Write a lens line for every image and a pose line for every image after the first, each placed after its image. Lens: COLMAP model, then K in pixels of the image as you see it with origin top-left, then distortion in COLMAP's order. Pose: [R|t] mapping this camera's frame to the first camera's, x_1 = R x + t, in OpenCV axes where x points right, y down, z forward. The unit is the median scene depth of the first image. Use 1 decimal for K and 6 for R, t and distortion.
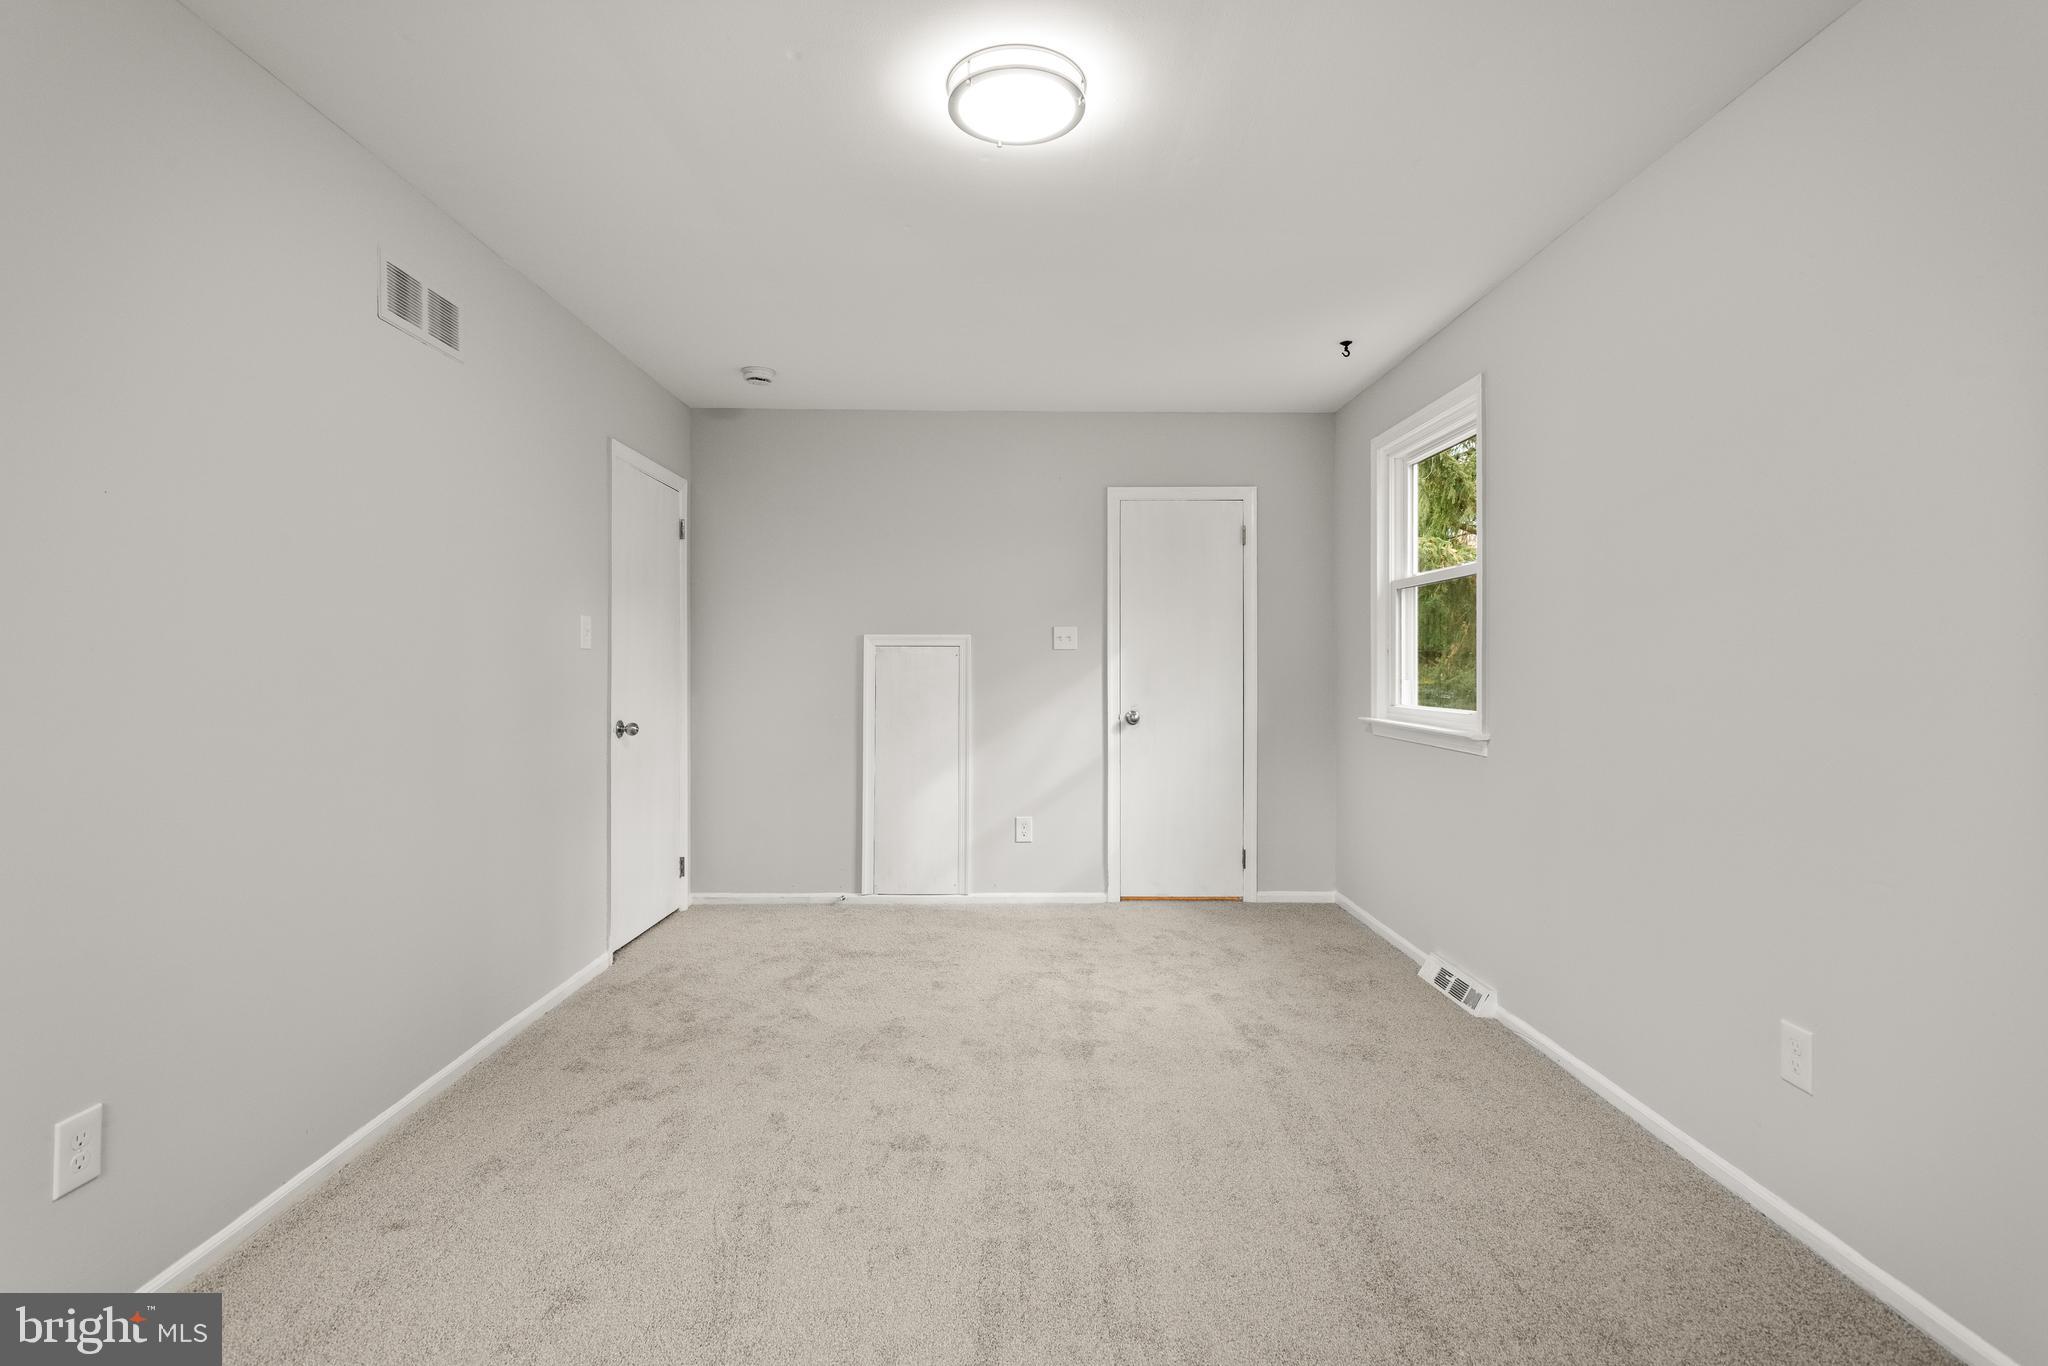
lens RADIAL K [[972.0, 0, 1029.9], [0, 972.0, 657.3], [0, 0, 1]] dist [0.021846, -0.008137]
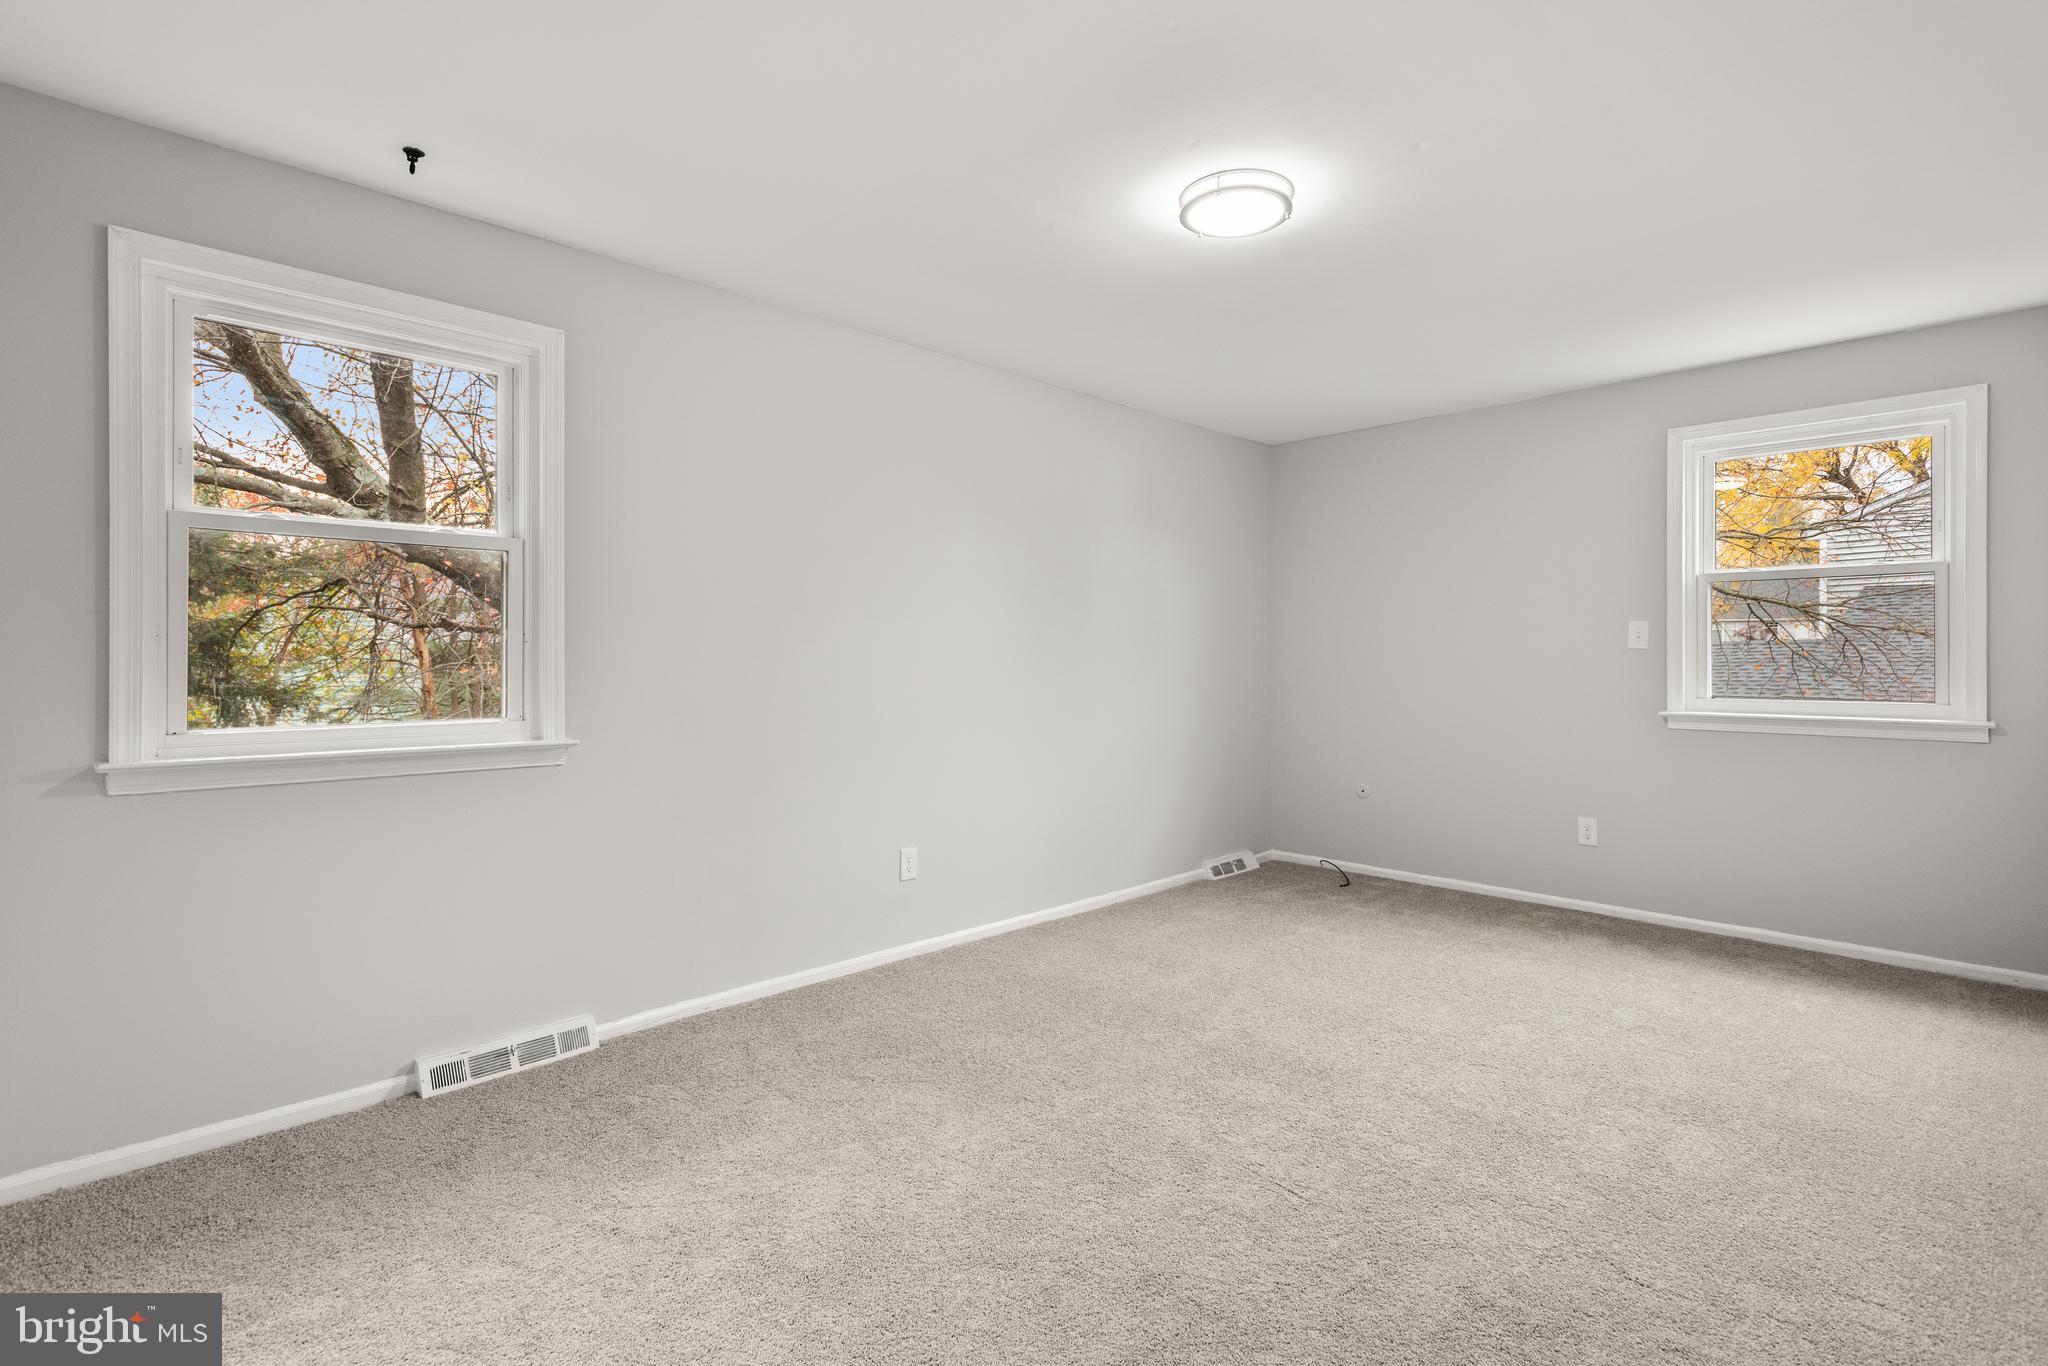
lens RADIAL K [[972.0, 0, 1029.9], [0, 972.0, 657.3], [0, 0, 1]] dist [0.021846, -0.008137]
pose [[-0.688989, 0.002531, 0.724767, -0.393870], [-0.005351, 0.999949, -0.008578, 0.009185], [-0.724752, -0.009789, -0.688940, 1.096913]]
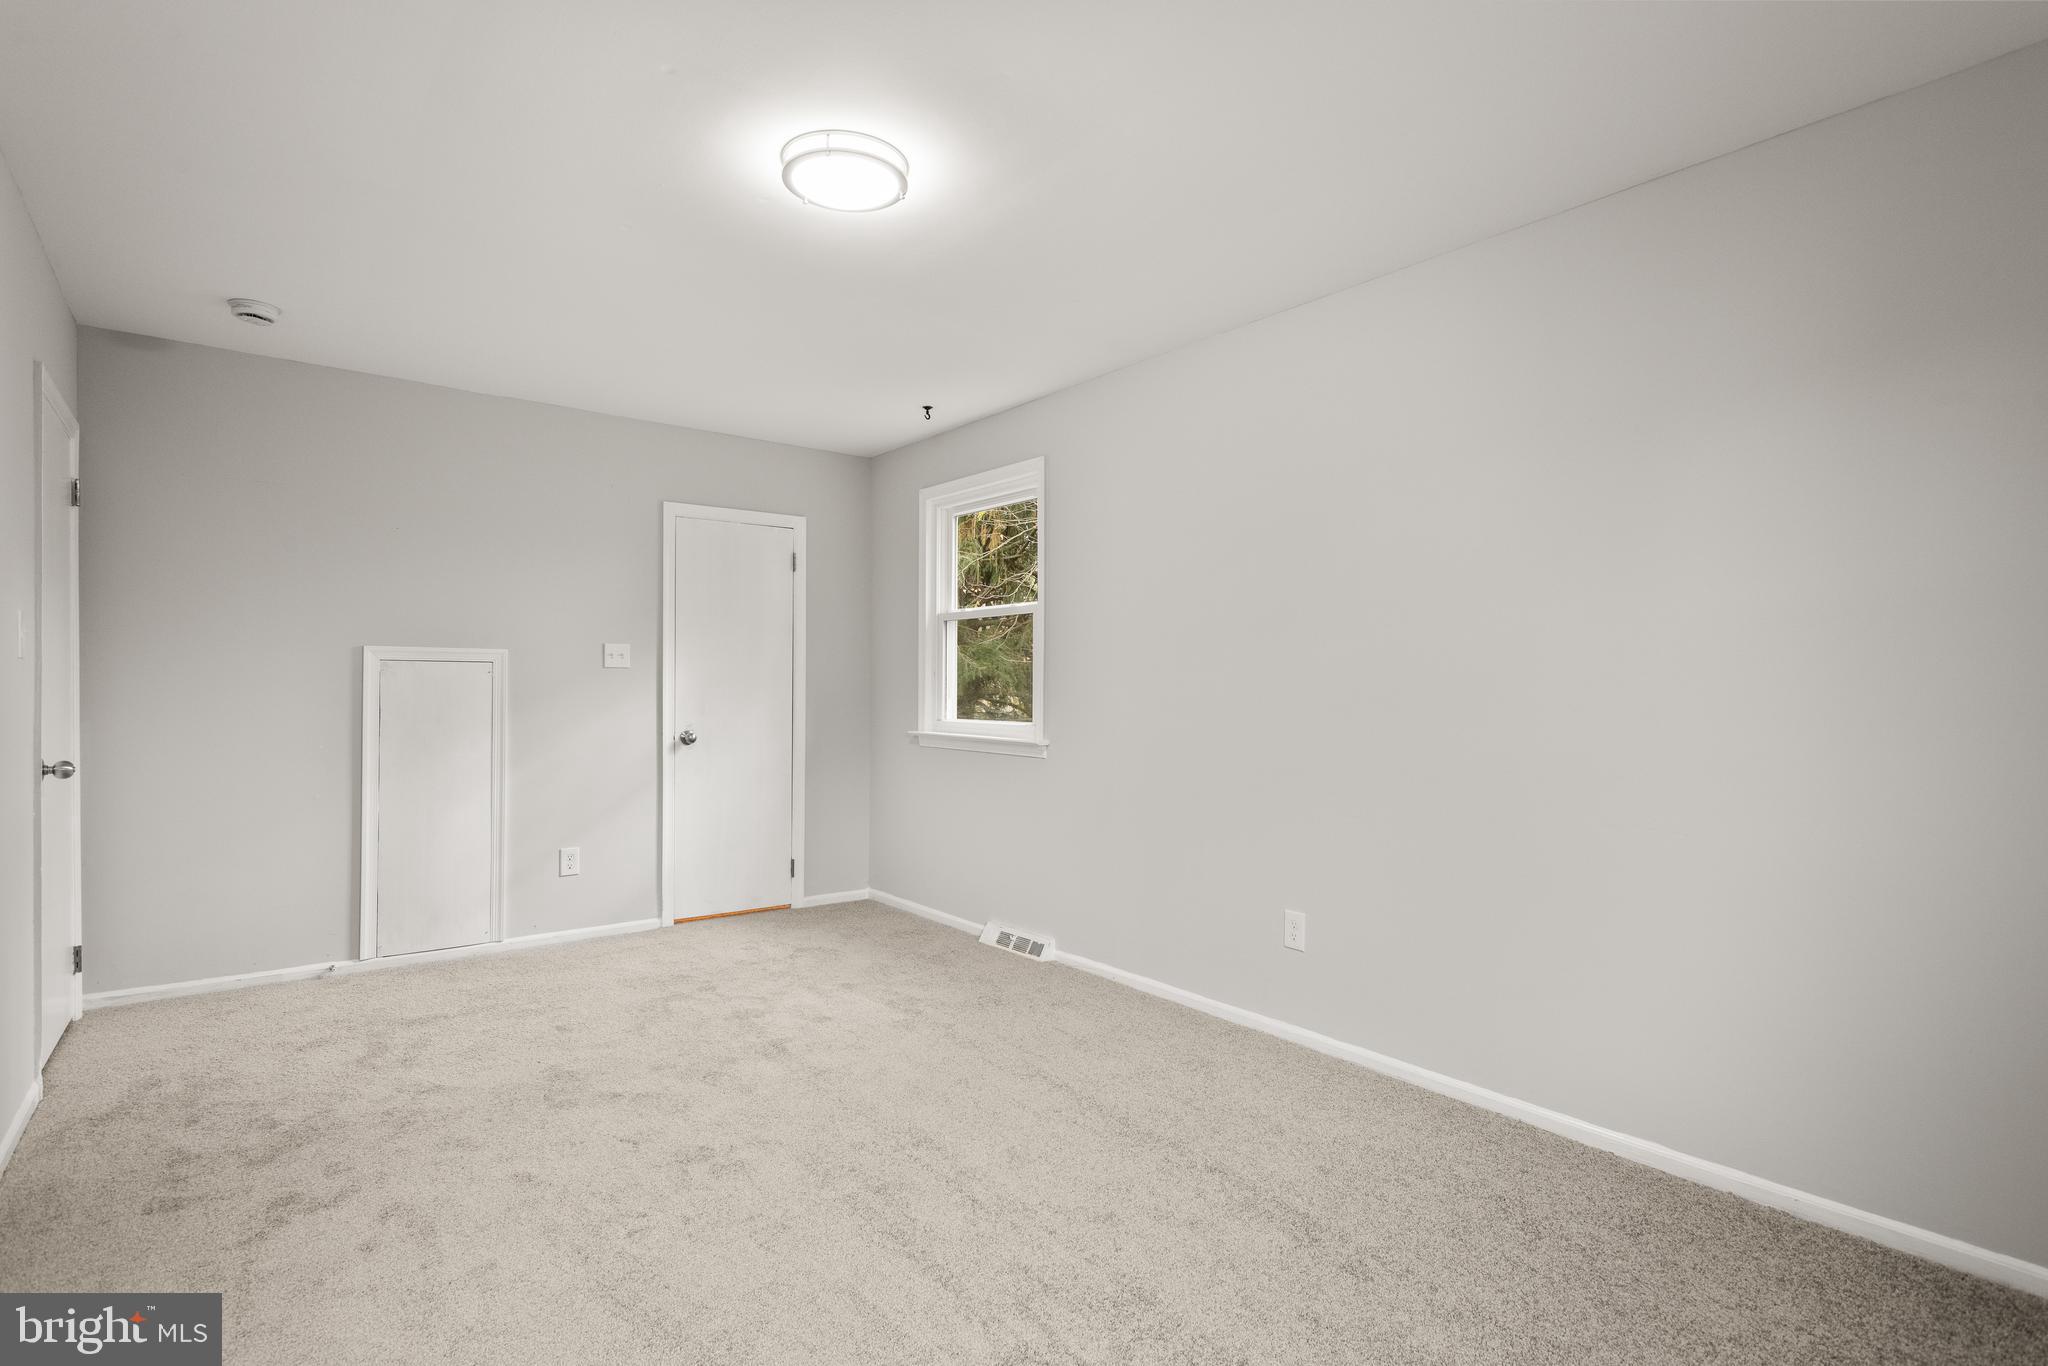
lens RADIAL K [[1004.9, 0, 1012.7], [0, 1004.9, 685.5], [0, 0, 1]] dist [0.002145, -0.001055]
pose [[0.797978, 0.004600, 0.602669, -0.302055], [-0.009970, 0.999935, 0.005570, 0.000116], [-0.602604, -0.010453, 0.797972, -0.016176]]
